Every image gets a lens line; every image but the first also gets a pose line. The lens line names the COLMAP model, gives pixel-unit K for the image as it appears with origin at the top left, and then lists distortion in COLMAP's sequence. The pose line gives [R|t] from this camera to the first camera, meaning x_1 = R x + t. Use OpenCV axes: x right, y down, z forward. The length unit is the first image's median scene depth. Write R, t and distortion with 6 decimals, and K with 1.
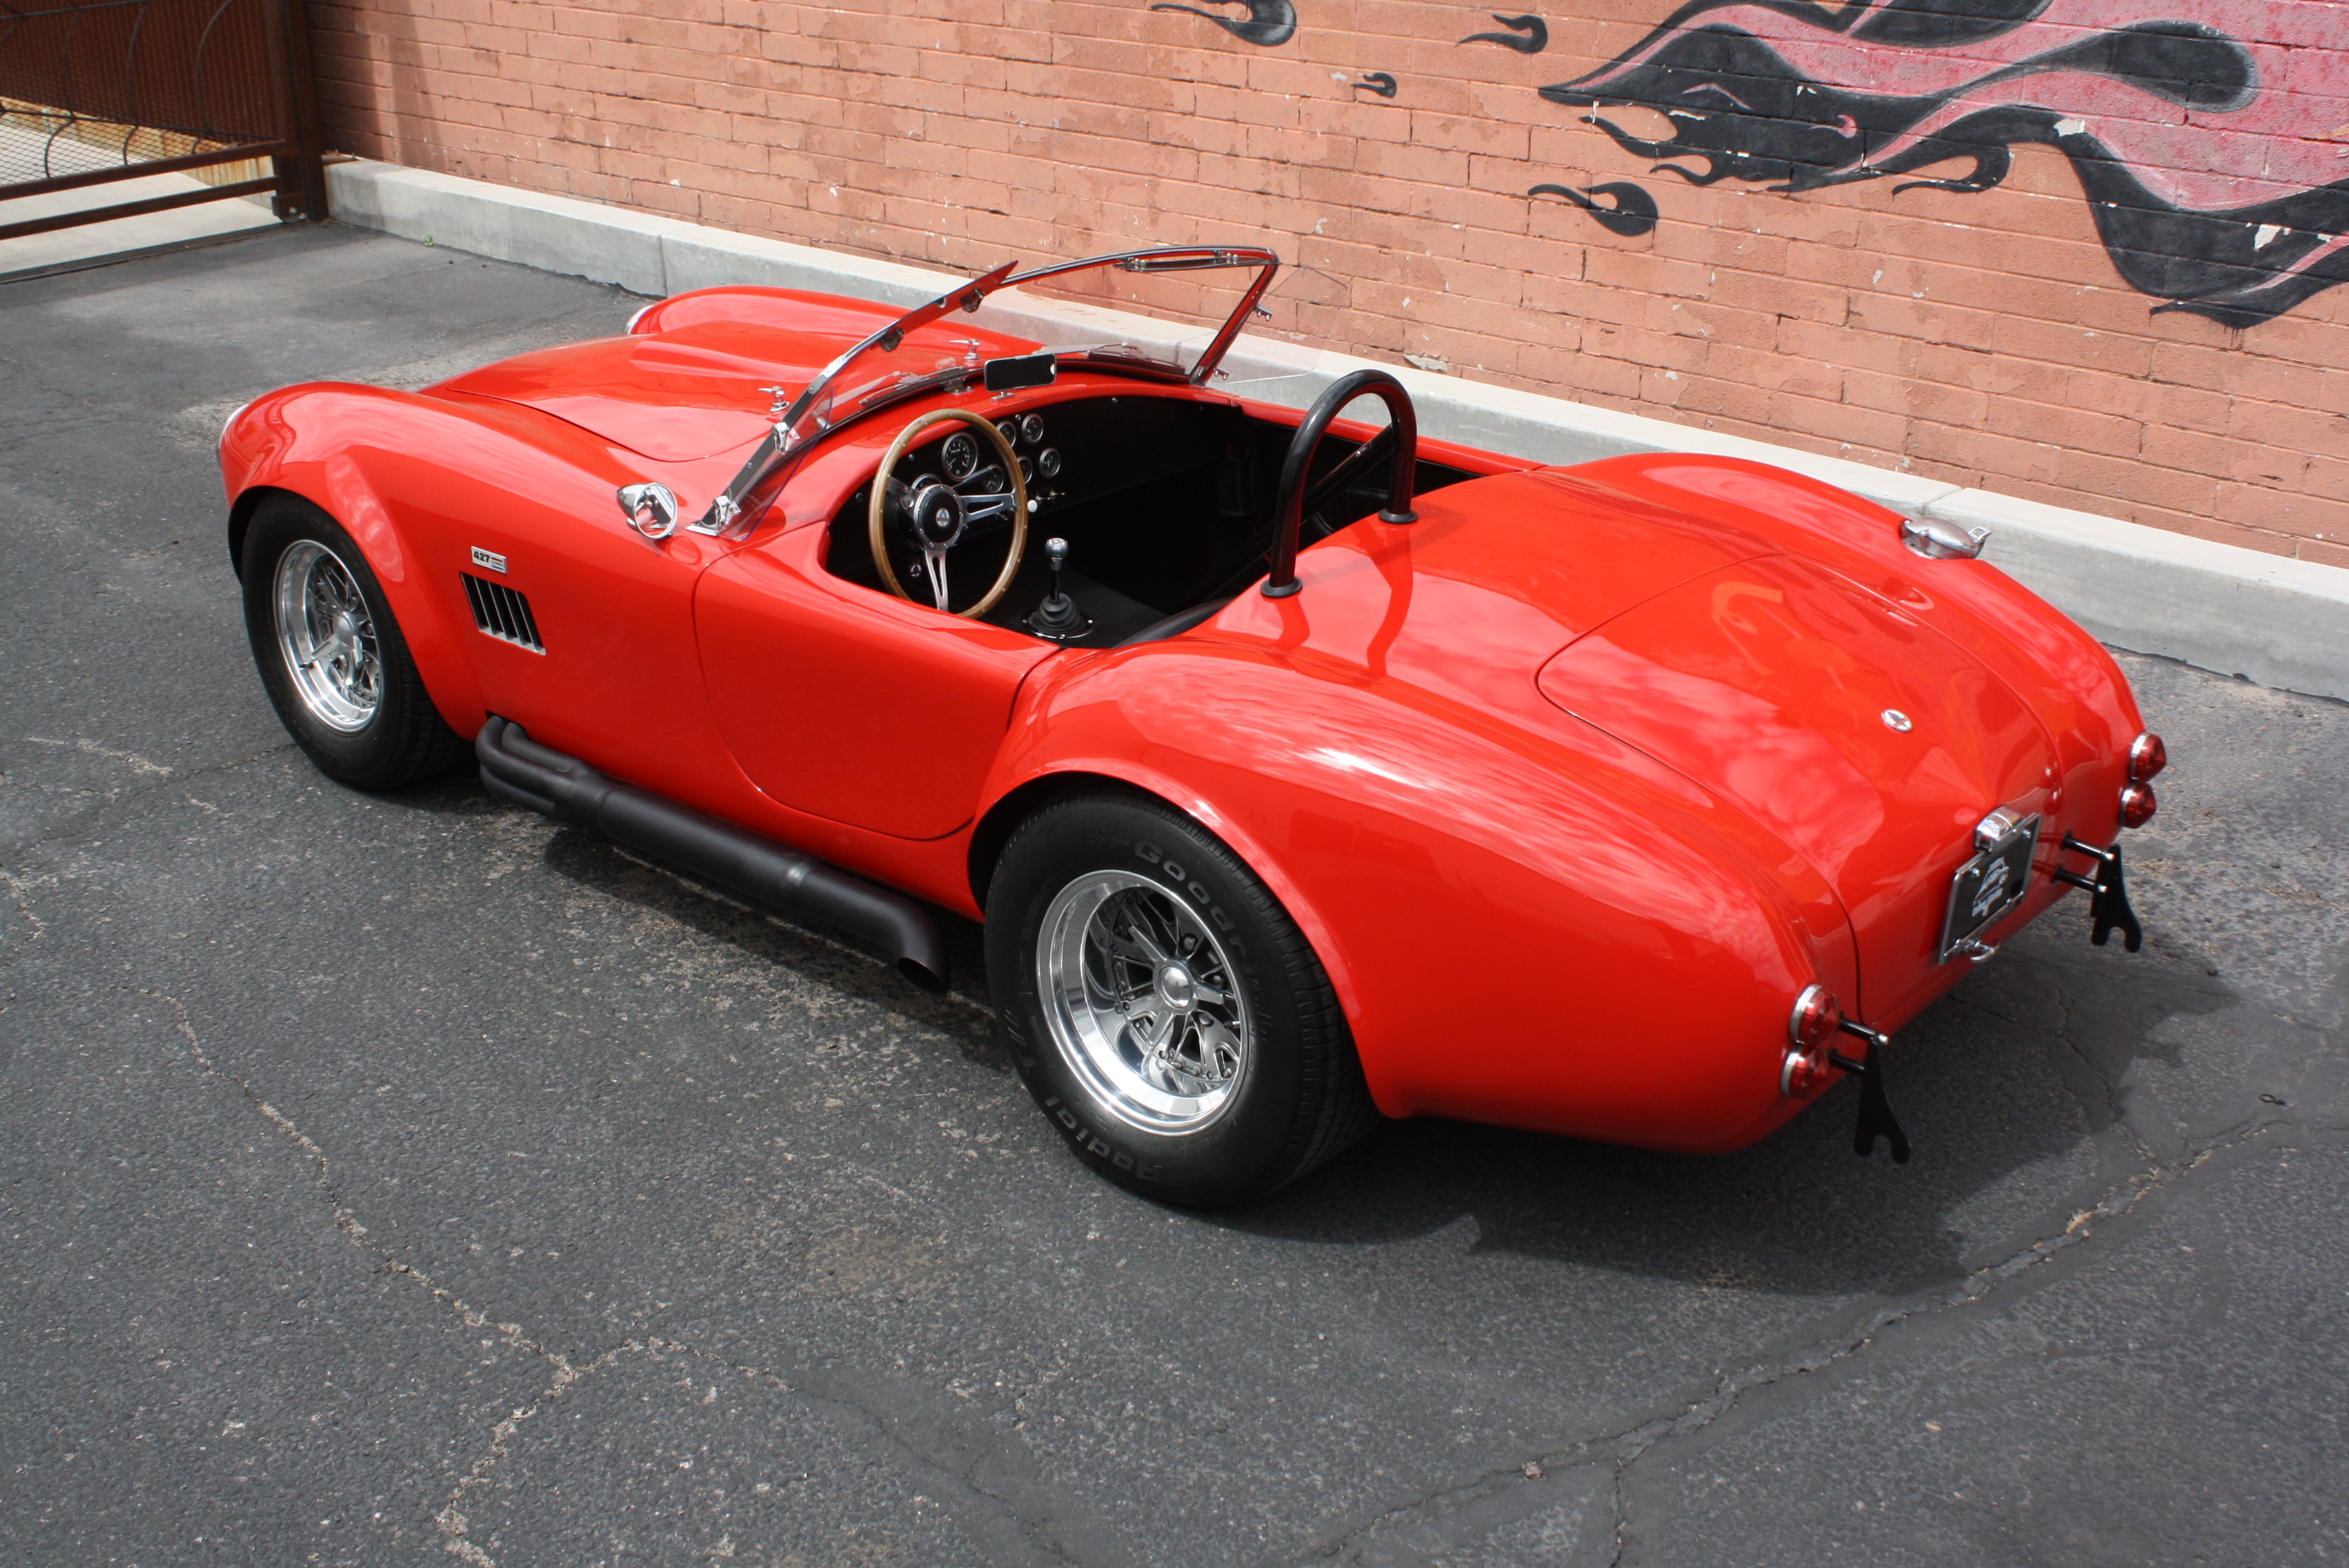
lens RADIAL K [[2607.1, 0, 1174.2], [0, 2607.1, 688.1], [0, 0, 1]] dist [-0.070274, 0.000000]
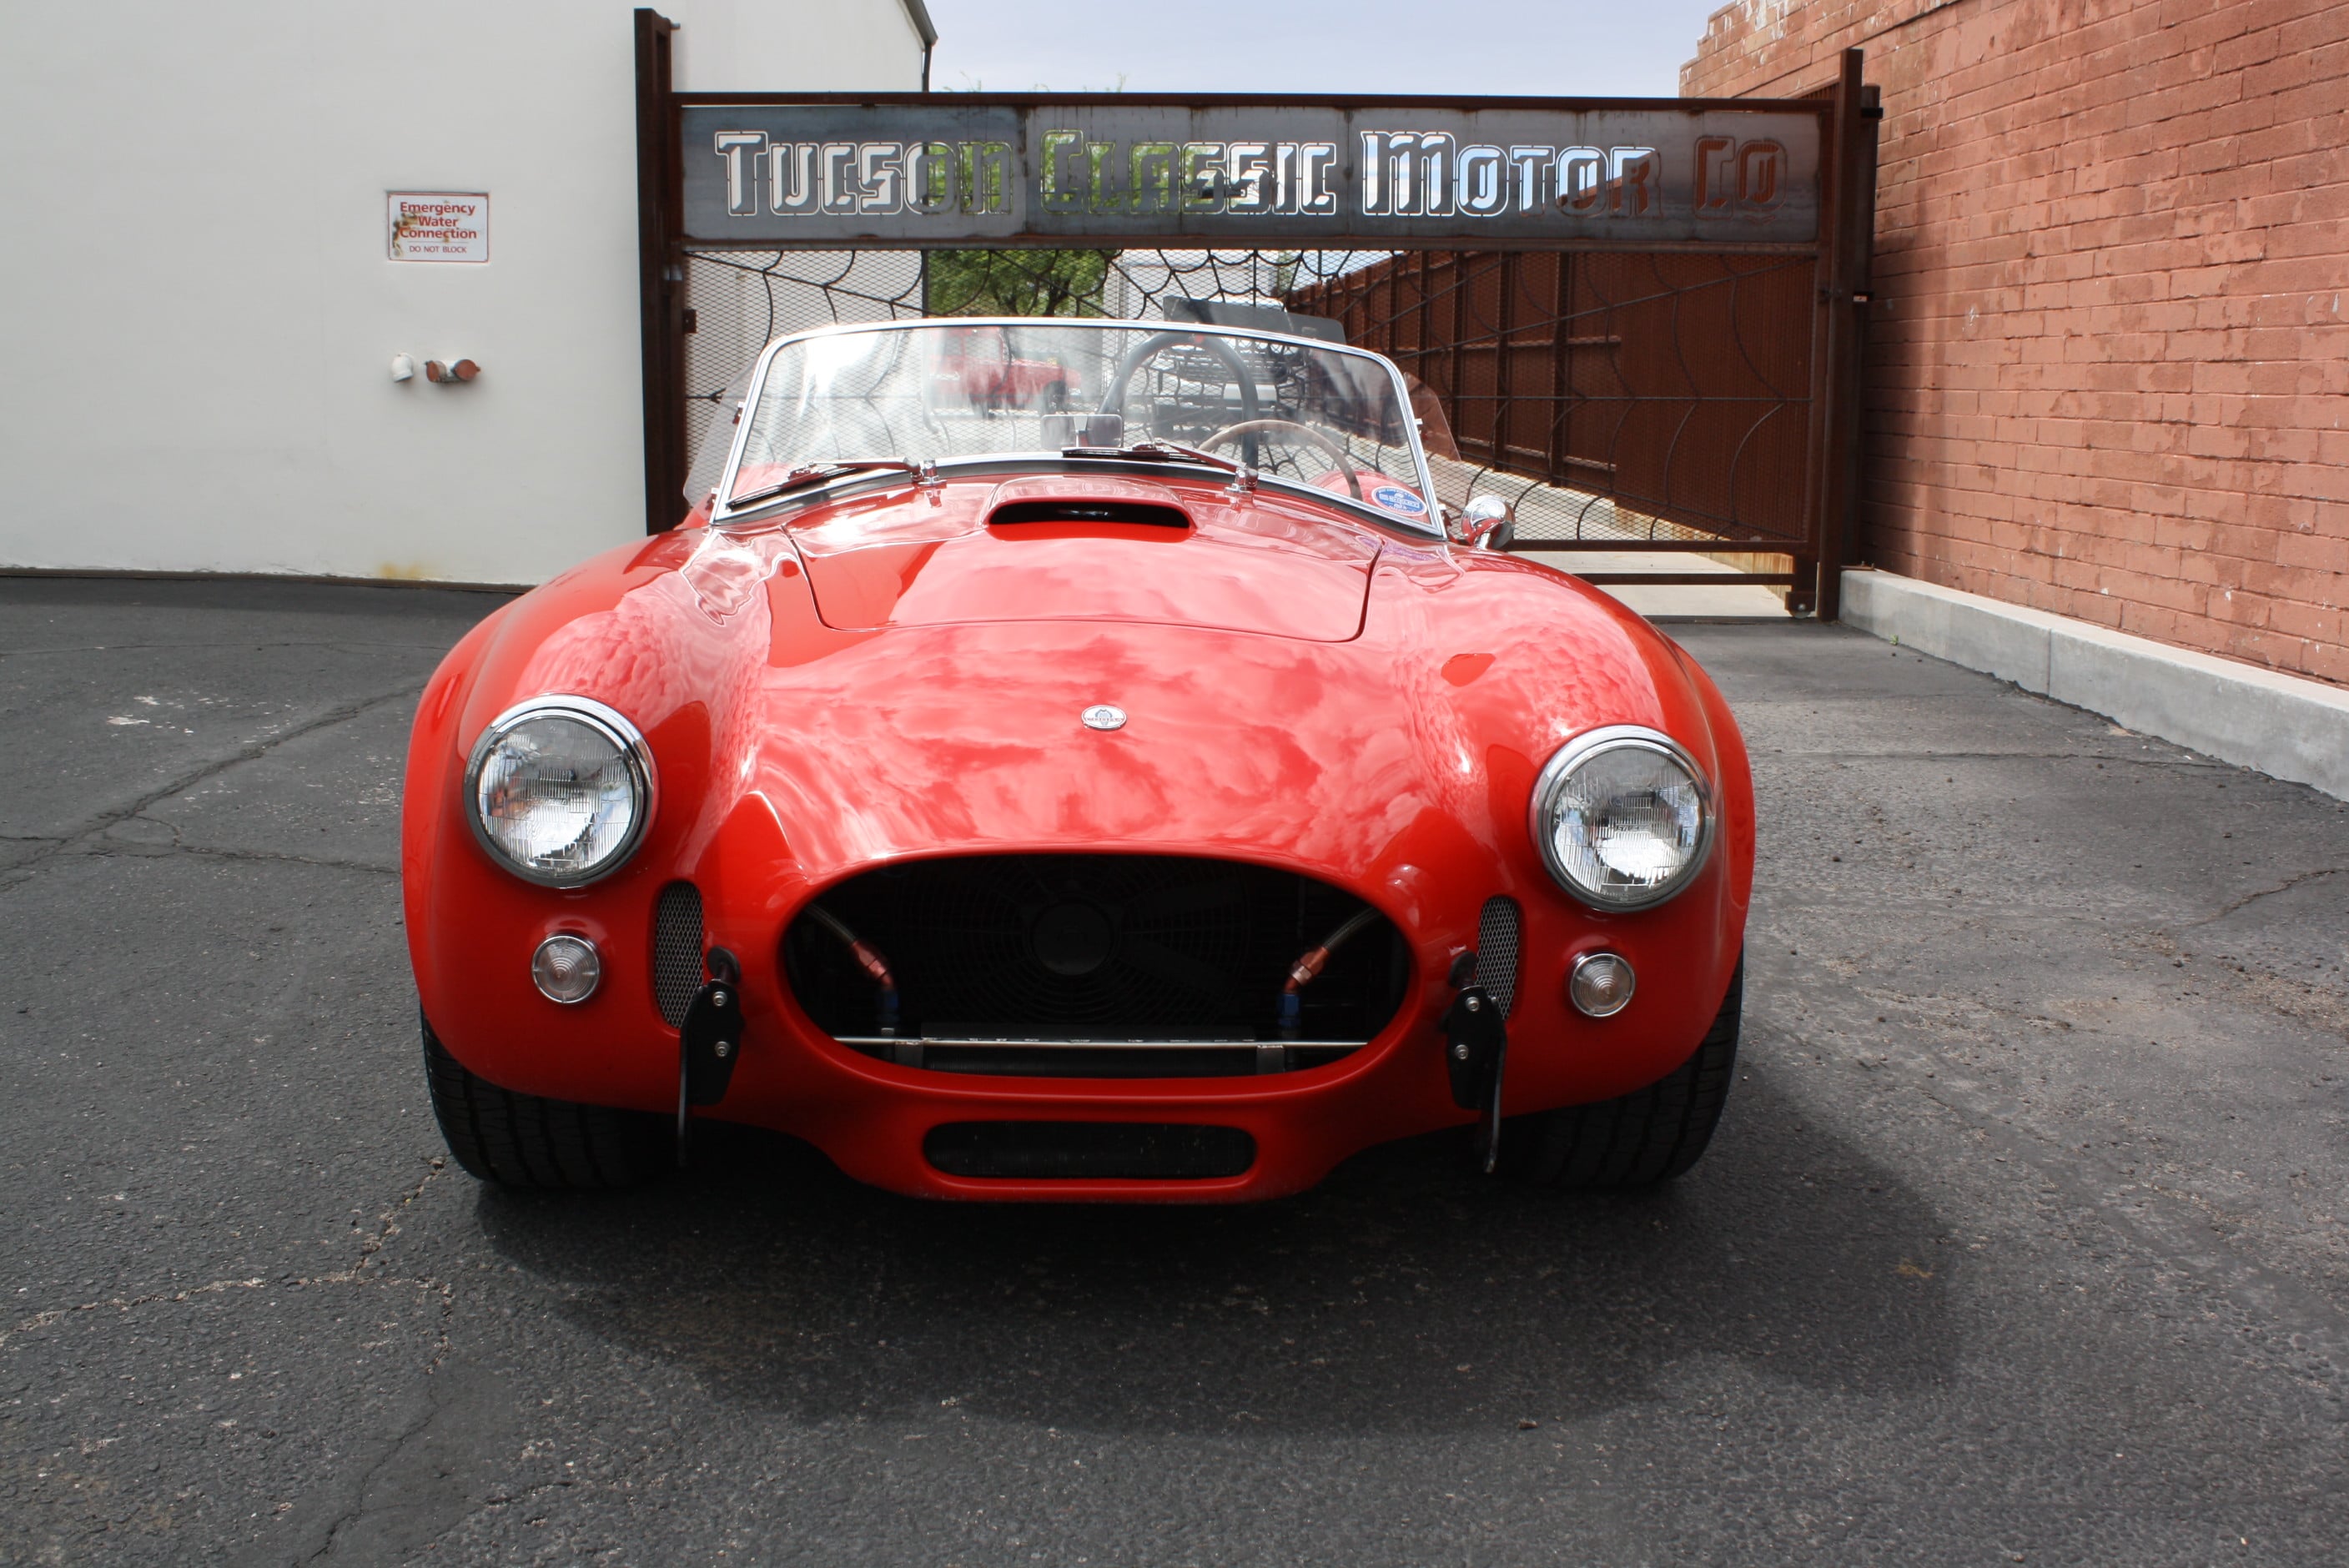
lens RADIAL K [[2243.4, 0, 1200.8], [0, 2243.4, 740.6], [0, 0, 1]] dist [-0.079911, 0.000000]
pose [[0.688950, 0.130316, -0.712998, 0.229509], [-0.283845, 0.953645, -0.099971, 0.045187], [0.666919, 0.271256, 0.694003, 0.320368]]
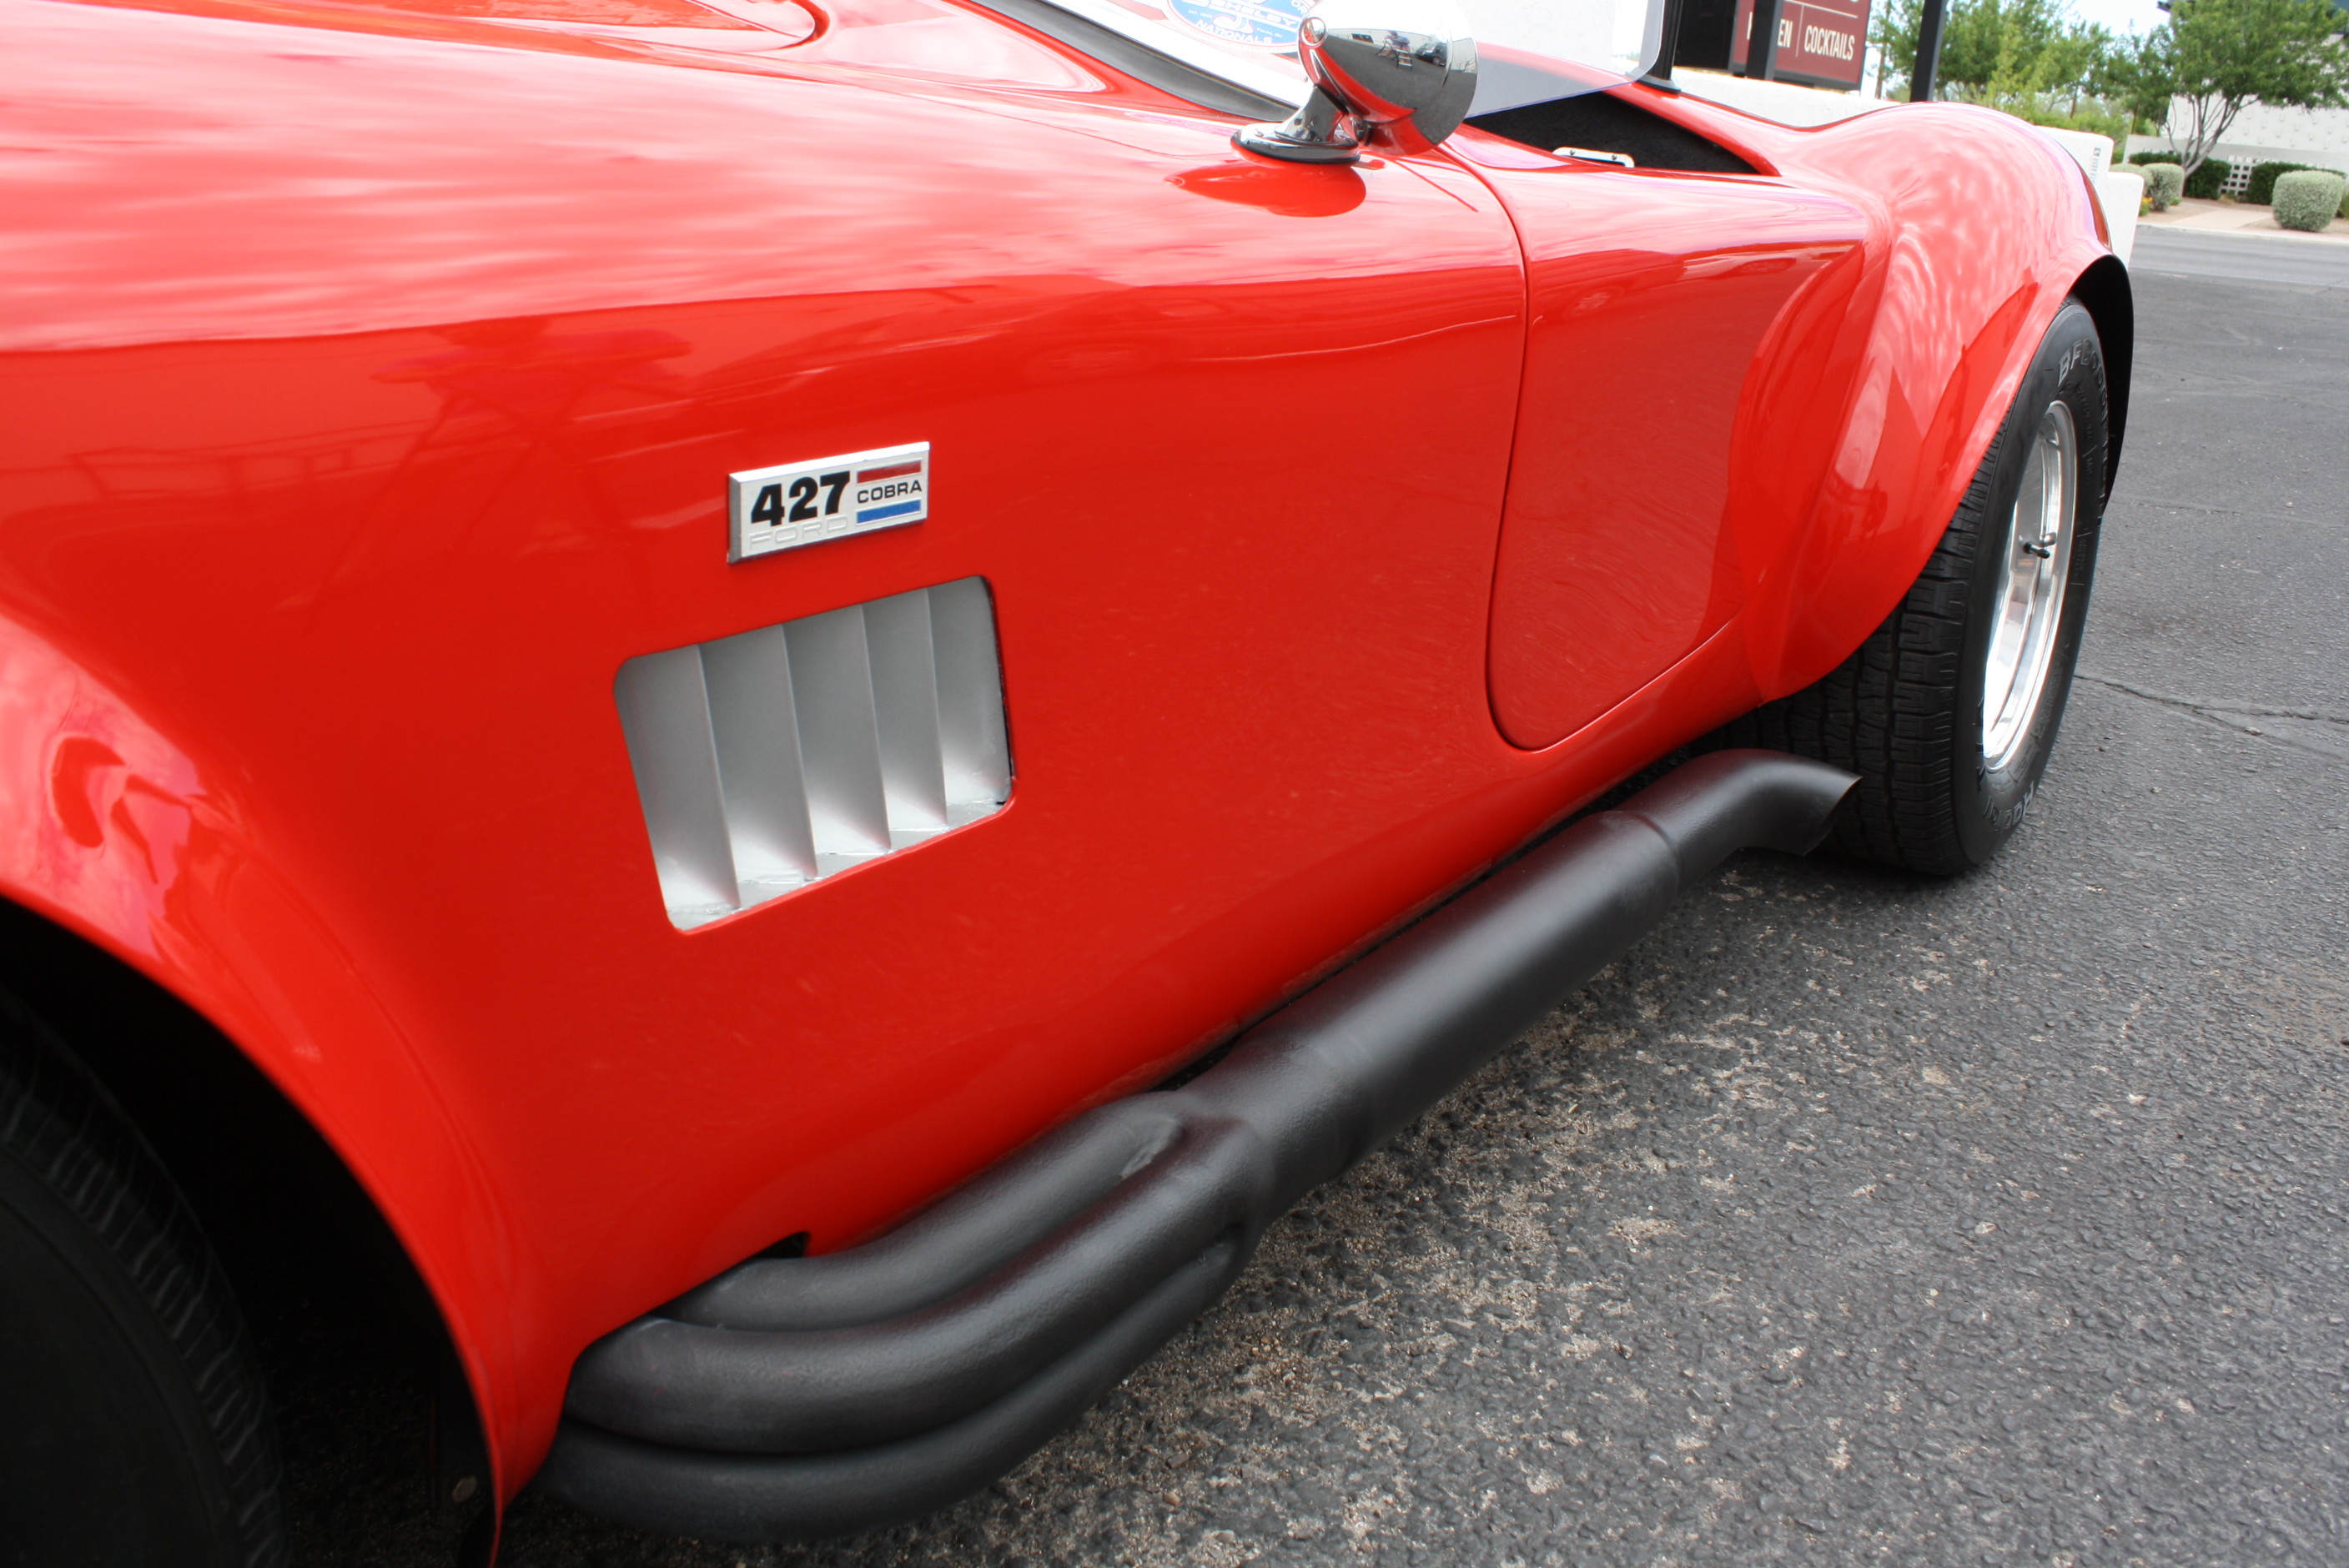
lens RADIAL K [[2014.2, 0, 1206.4], [0, 2014.2, 731.0], [0, 0, 1]] dist [-0.144971, 0.126884]
pose [[-0.105587, -0.307747, 0.945591, -0.294531], [0.302148, 0.896020, 0.325353, -0.053278], [-0.947396, 0.320061, -0.001623, 0.681326]]
